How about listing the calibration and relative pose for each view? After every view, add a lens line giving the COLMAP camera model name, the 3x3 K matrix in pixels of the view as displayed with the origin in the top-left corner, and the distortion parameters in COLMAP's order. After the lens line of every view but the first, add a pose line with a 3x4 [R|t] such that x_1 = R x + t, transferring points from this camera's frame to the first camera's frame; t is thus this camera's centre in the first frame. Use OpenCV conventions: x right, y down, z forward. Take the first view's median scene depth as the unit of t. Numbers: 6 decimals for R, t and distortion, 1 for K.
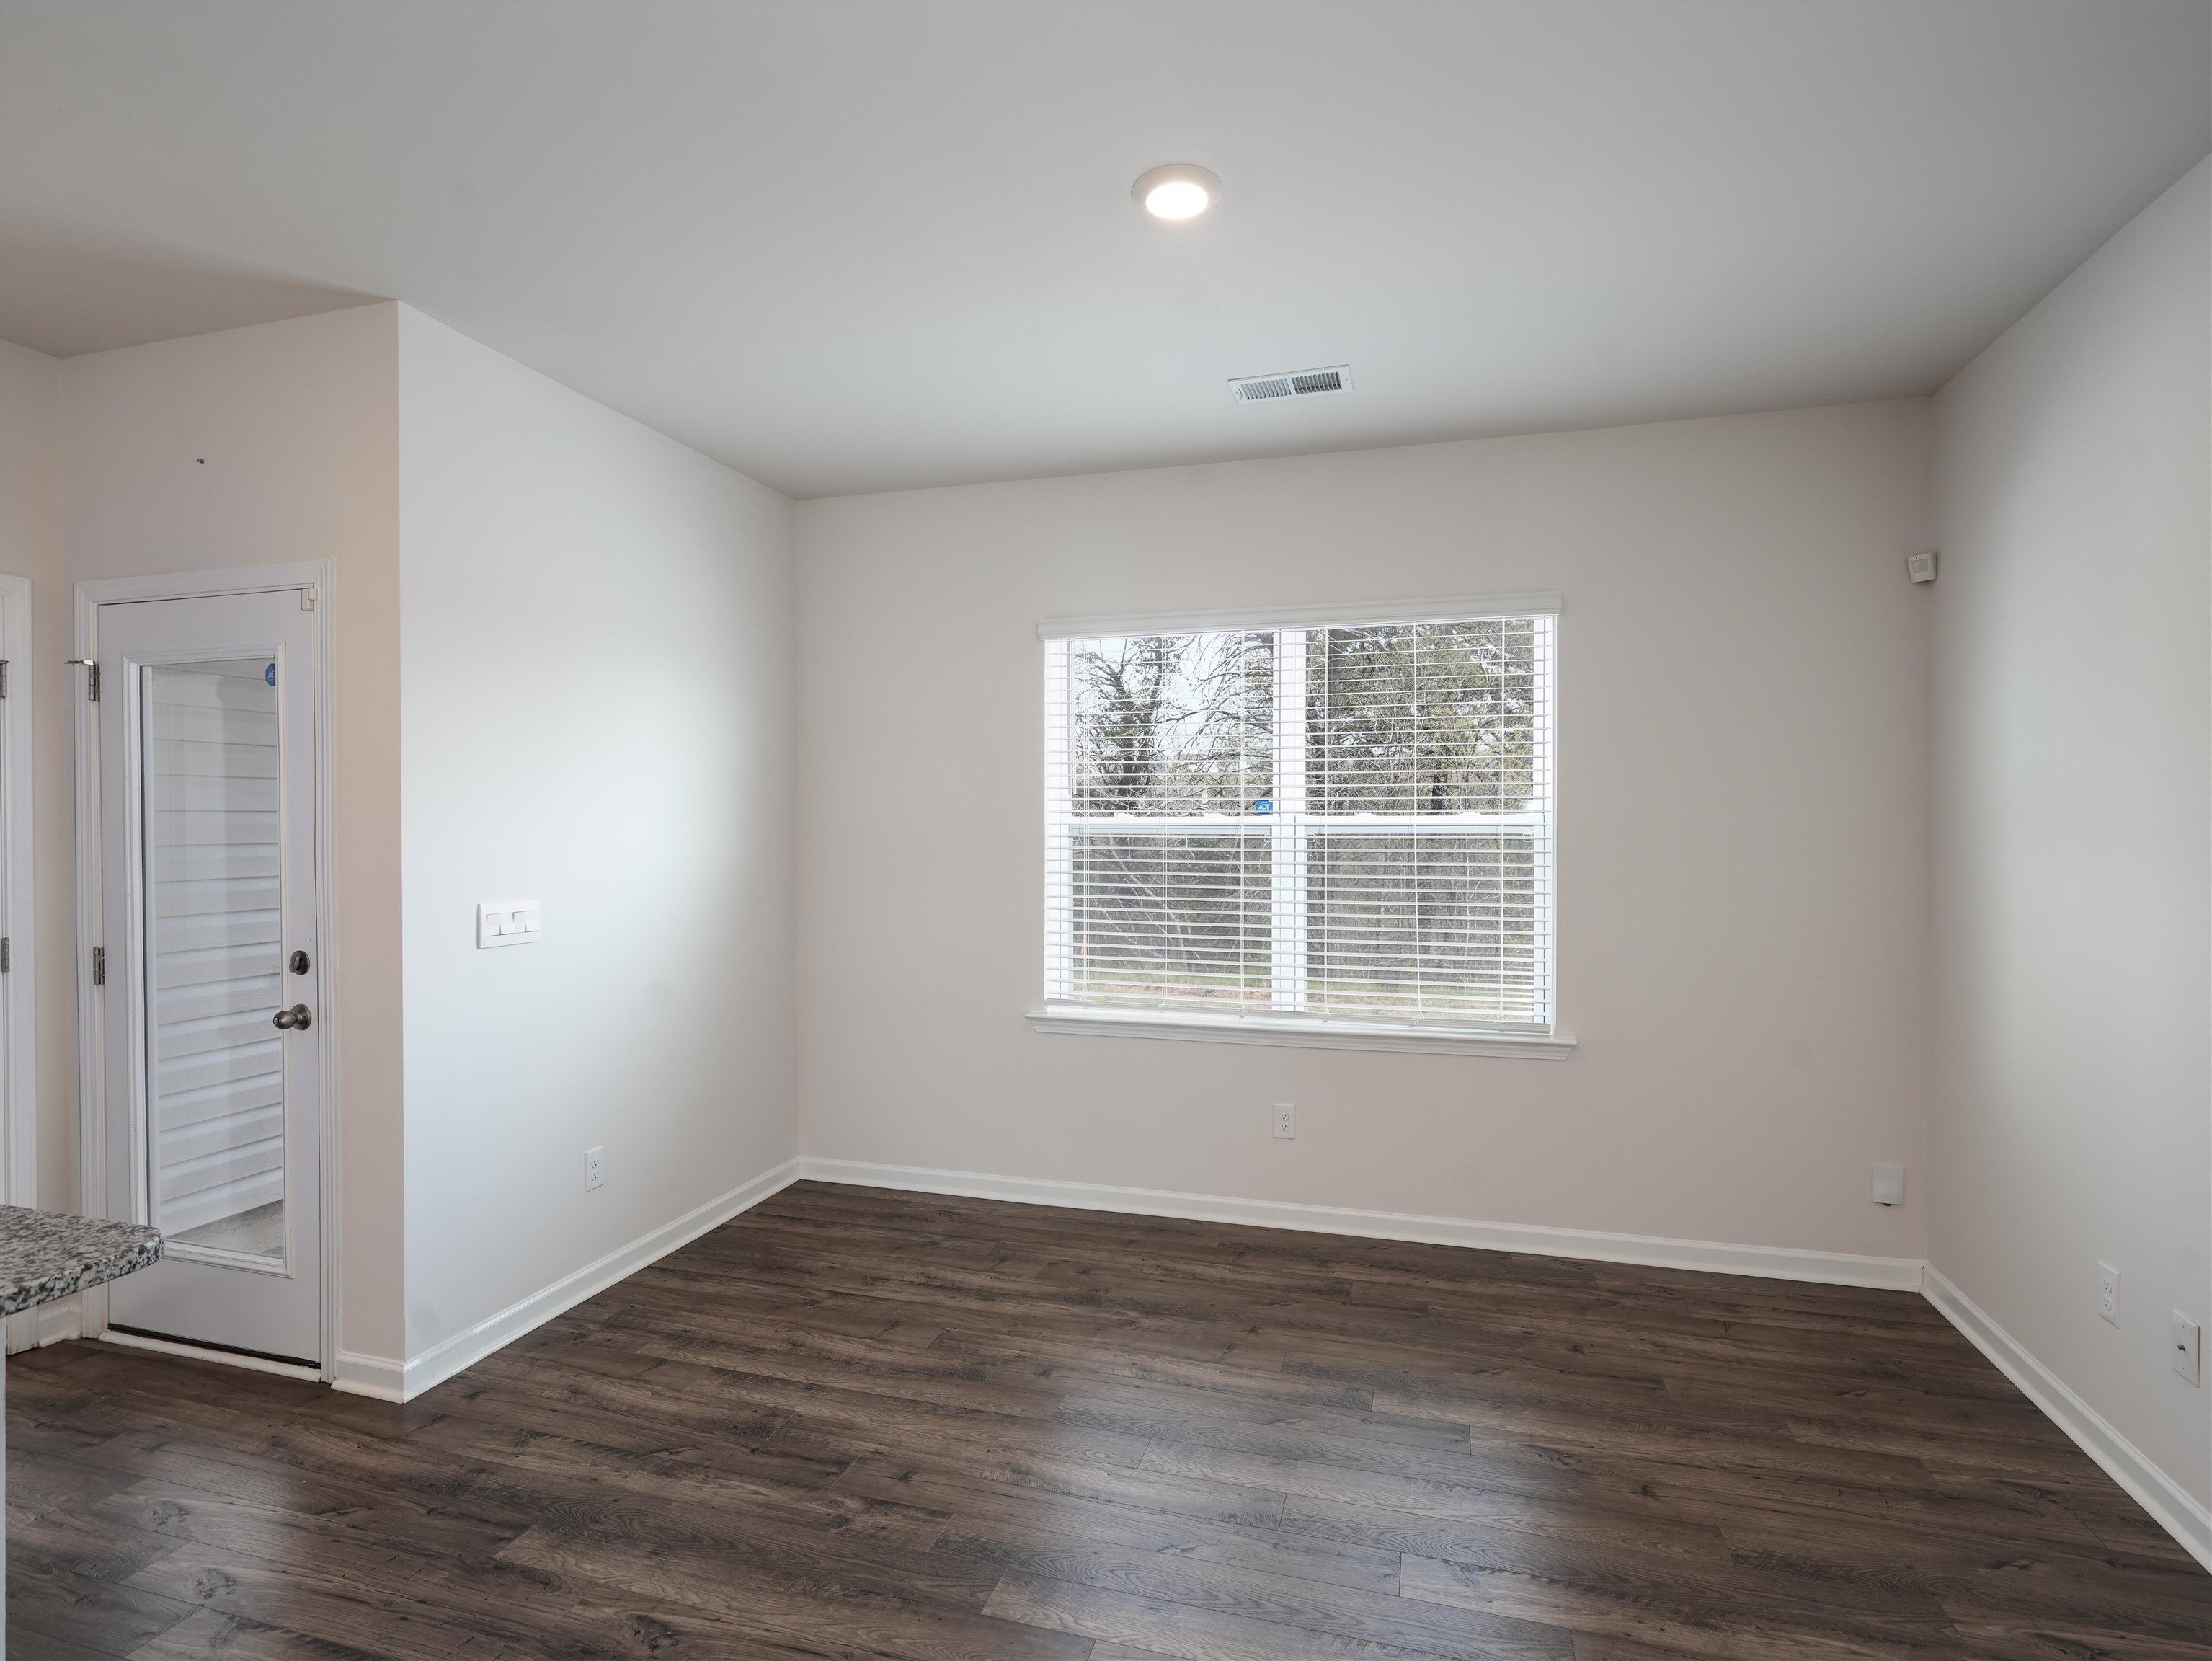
lens RADIAL K [[1099.5, 0, 1106.0], [0, 1099.5, 830.5], [0, 0, 1]] dist [-0.000722, -0.000100]
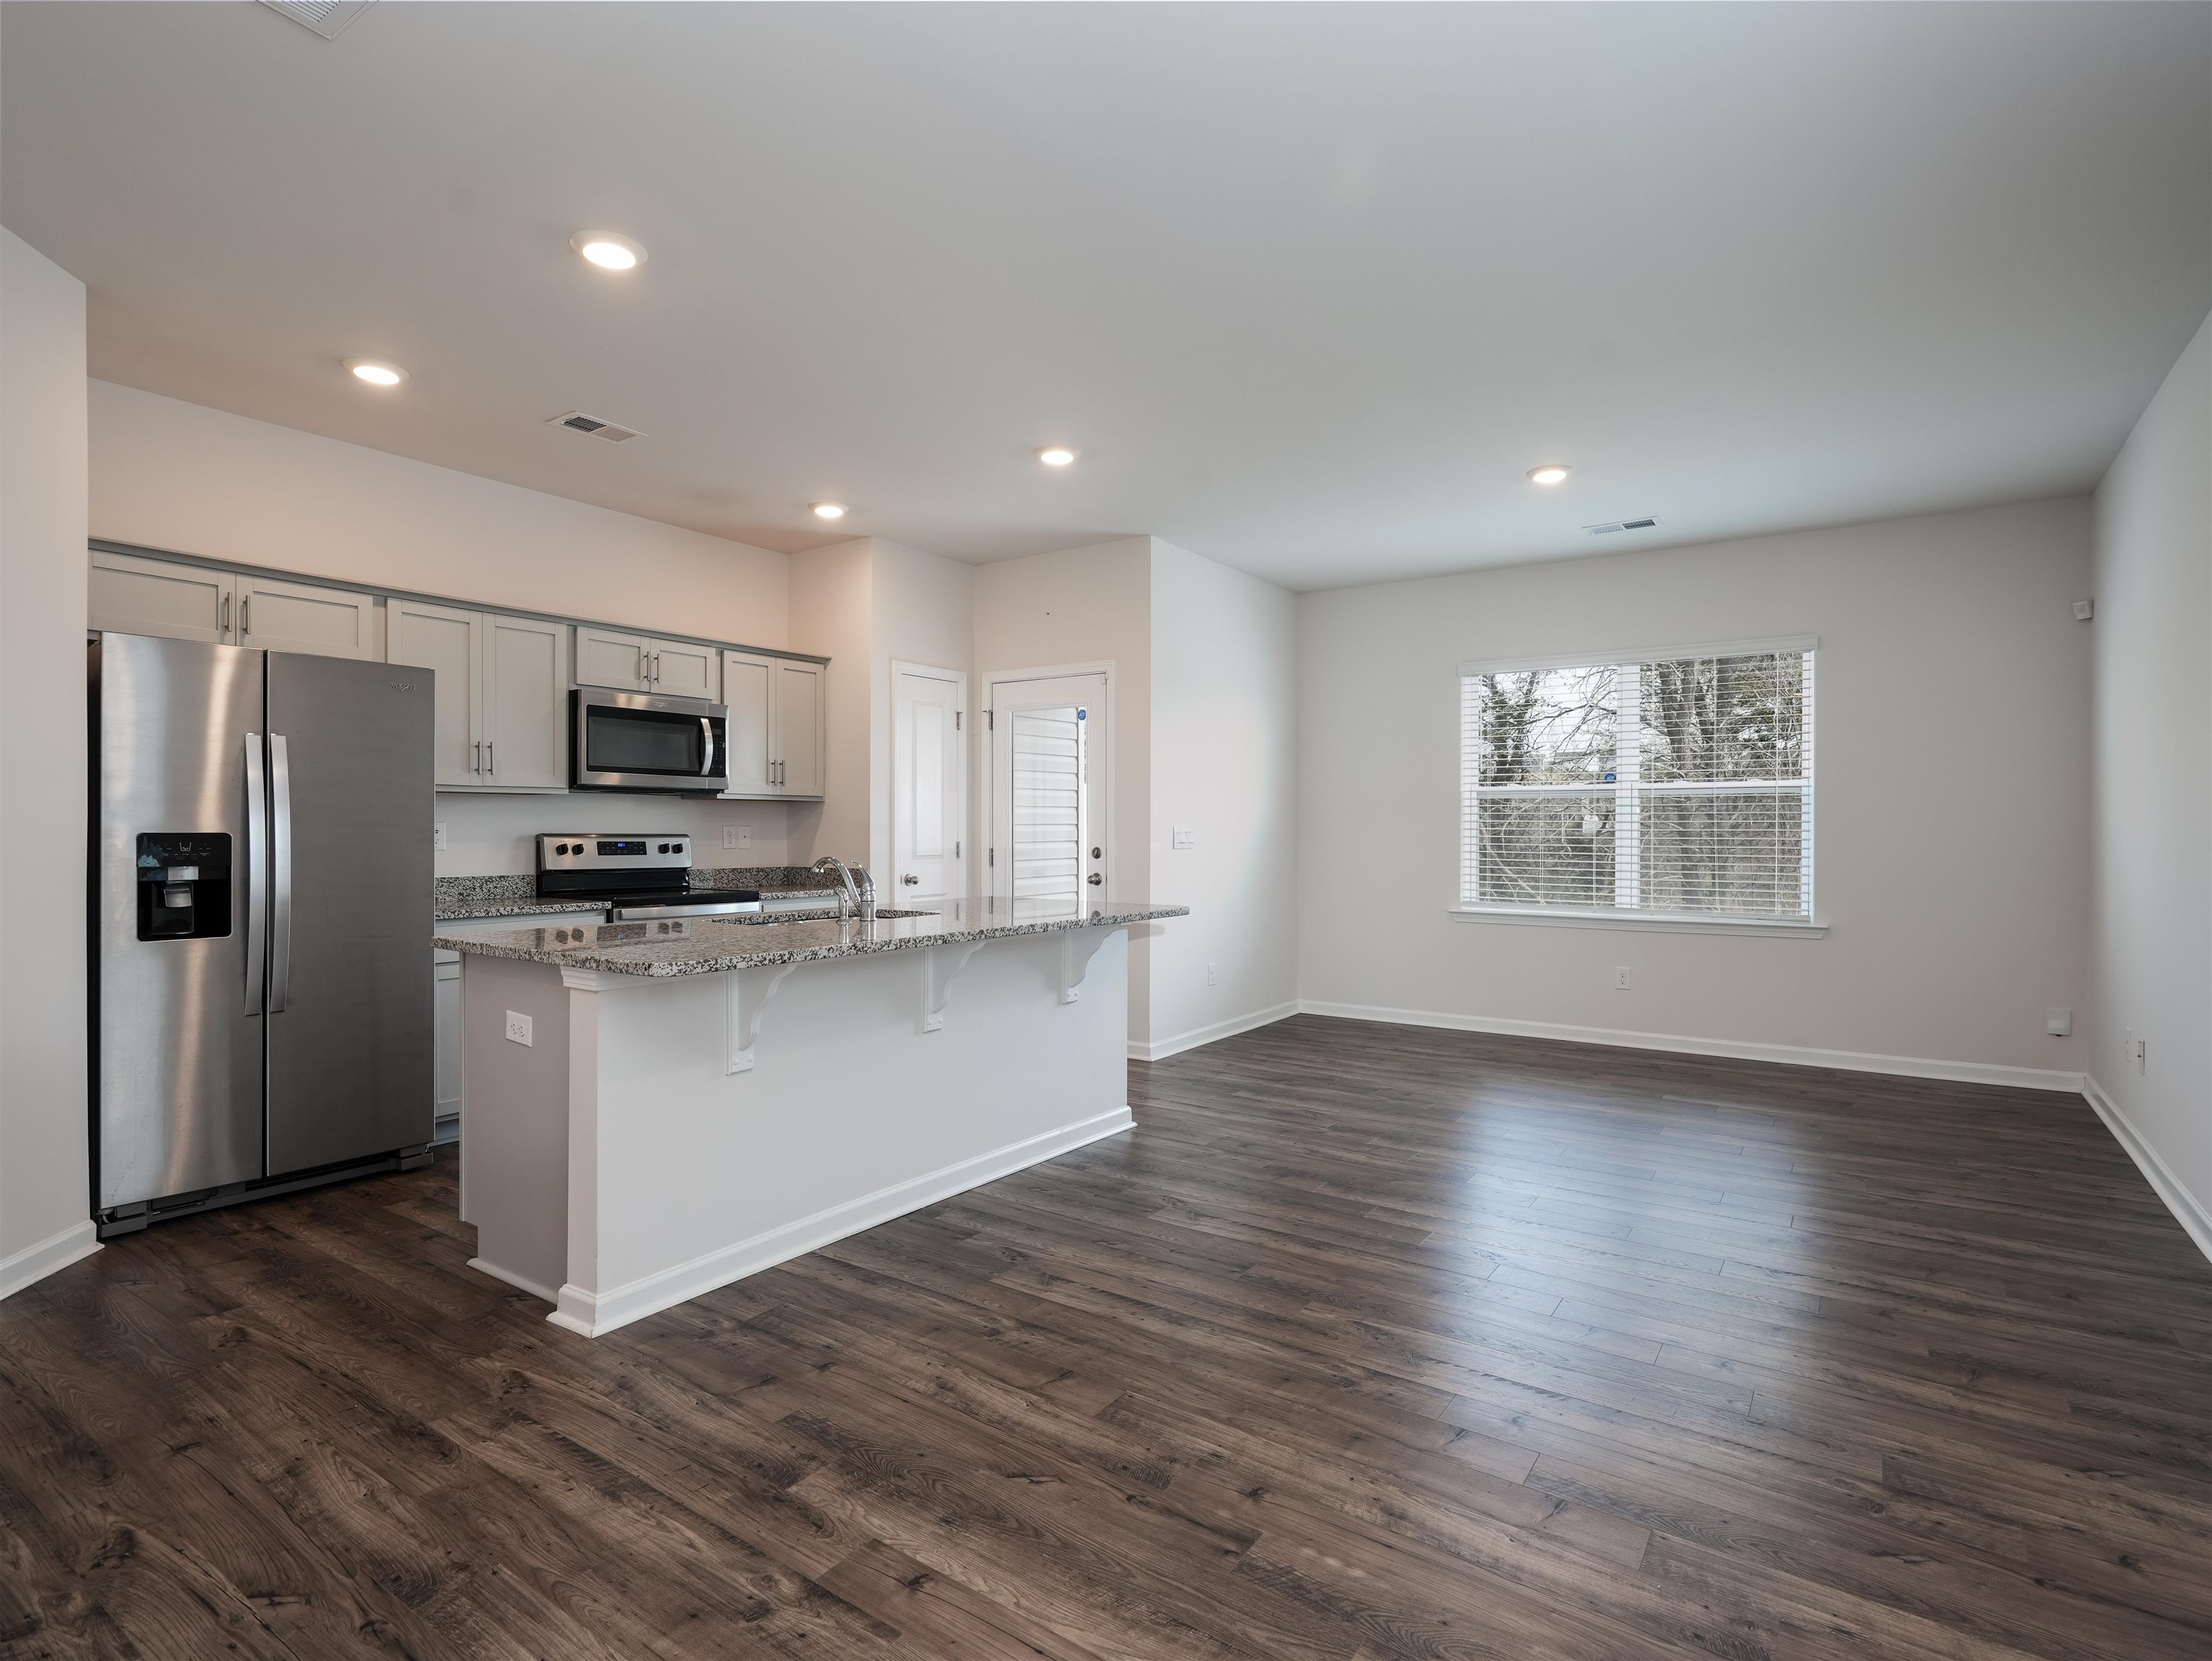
lens RADIAL K [[1099.3, 0, 1106.0], [0, 1099.3, 830.5], [0, 0, 1]] dist [-0.000722, -0.000100]
pose [[0.948660, 0.002542, -0.316287, -0.037917], [-0.003634, 0.999989, -0.002864, 0.055676], [0.316277, 0.003866, 0.948659, -0.651370]]
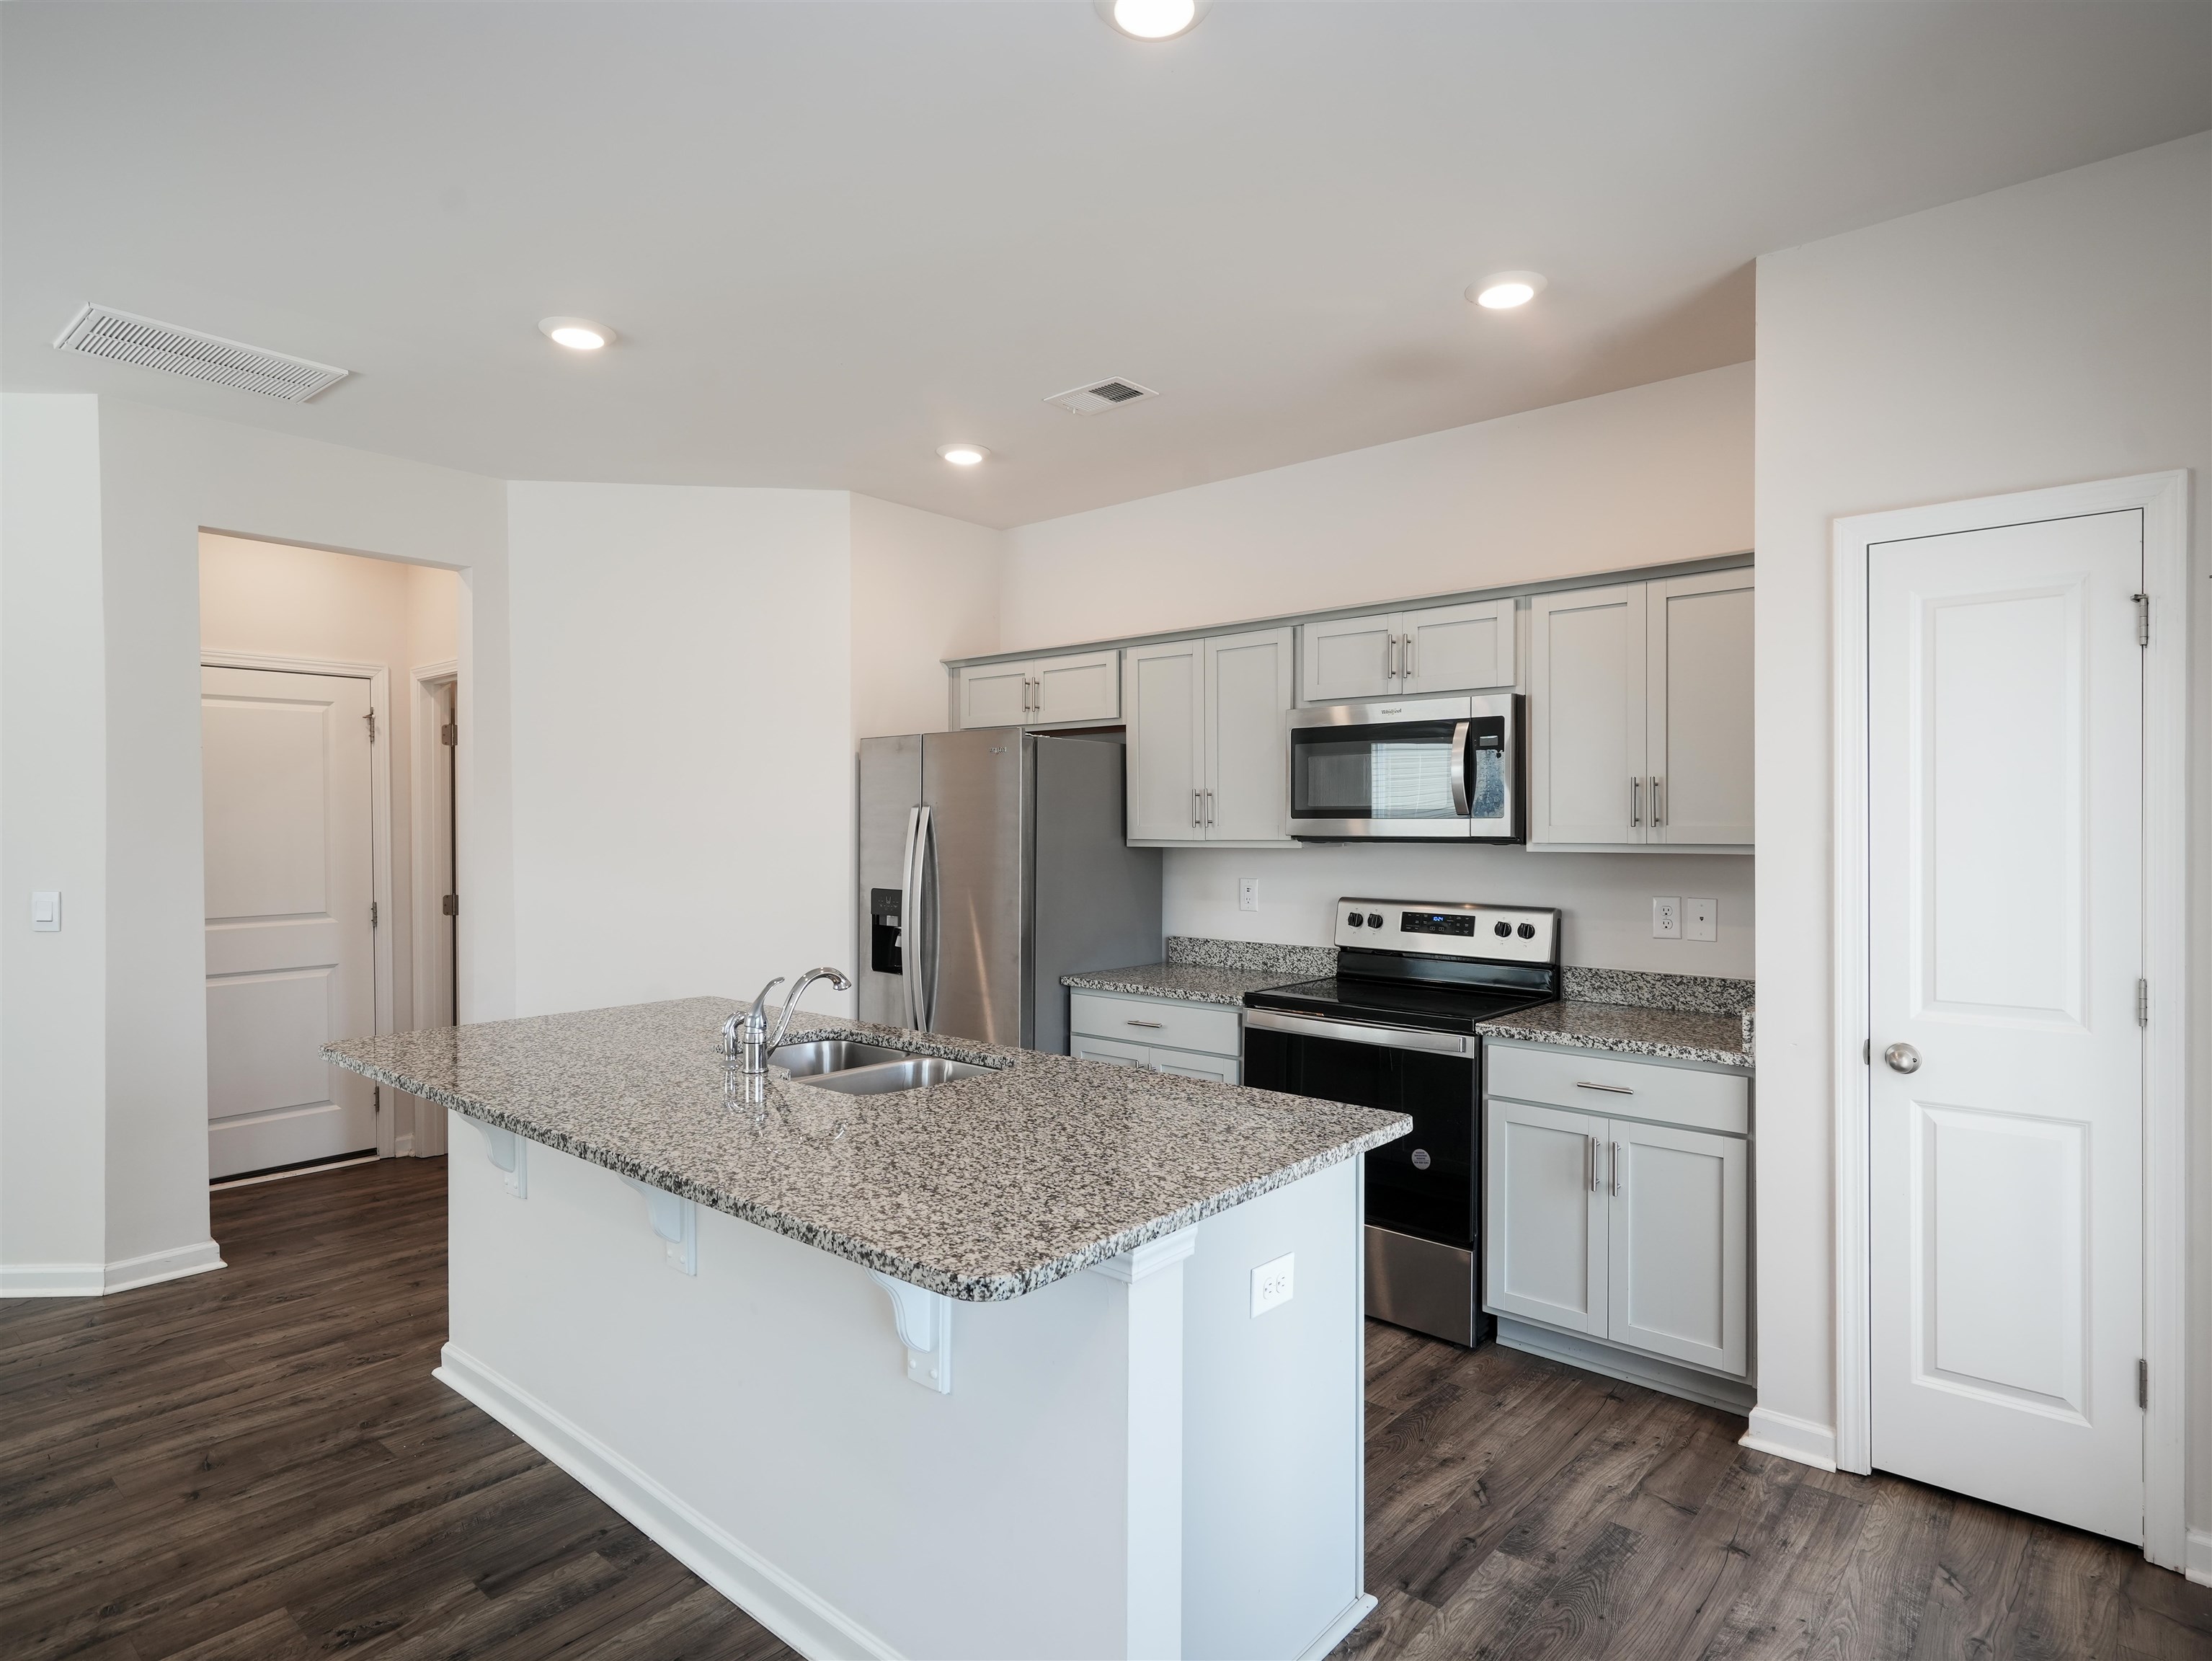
lens RADIAL K [[1211.8, 0, 1106.0], [0, 1211.8, 830.5], [0, 0, 1]] dist [-0.001035, 0.004712]
pose [[-0.414426, 0.008637, -0.910042, 0.005703], [-0.002297, 0.999942, 0.010536, -0.008064], [0.910080, 0.006457, -0.414382, 0.531271]]
